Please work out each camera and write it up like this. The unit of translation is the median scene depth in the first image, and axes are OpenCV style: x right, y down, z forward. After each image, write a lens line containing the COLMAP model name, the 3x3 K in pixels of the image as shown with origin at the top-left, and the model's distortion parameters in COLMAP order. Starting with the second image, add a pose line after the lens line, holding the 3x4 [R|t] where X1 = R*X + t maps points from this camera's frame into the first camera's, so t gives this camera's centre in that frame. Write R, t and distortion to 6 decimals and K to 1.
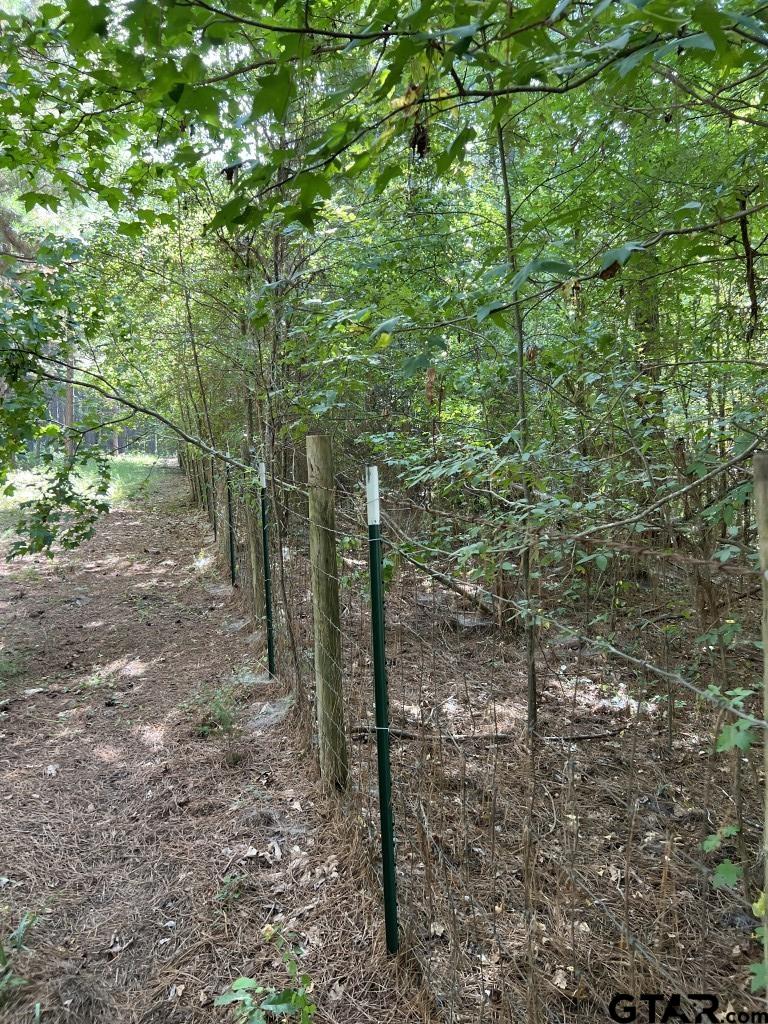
lens RADIAL K [[788.0, 0, 384.3], [0, 788.0, 506.9], [0, 0, 1]] dist [0.056117, -0.065927]
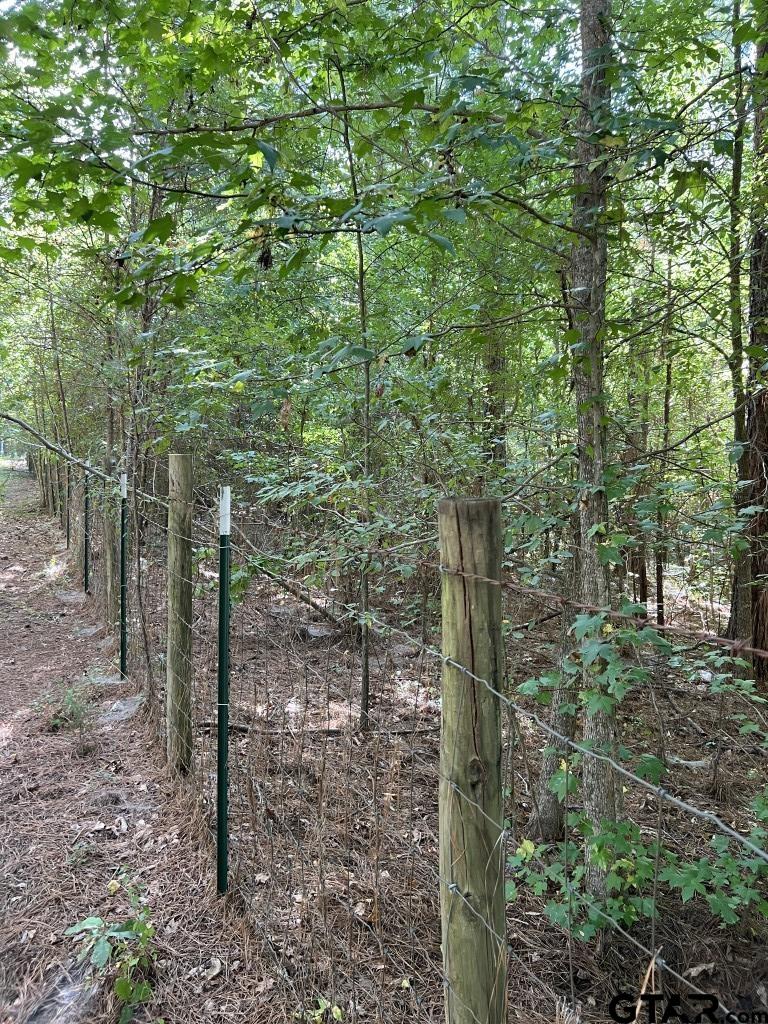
lens RADIAL K [[788.0, 0, 384.3], [0, 788.0, 506.9], [0, 0, 1]] dist [0.056117, -0.065927]
pose [[0.984224, 0.046531, 0.170697, 0.011907], [-0.042718, 0.998750, -0.025949, 0.000388], [-0.171691, 0.018248, 0.984982, -0.143403]]
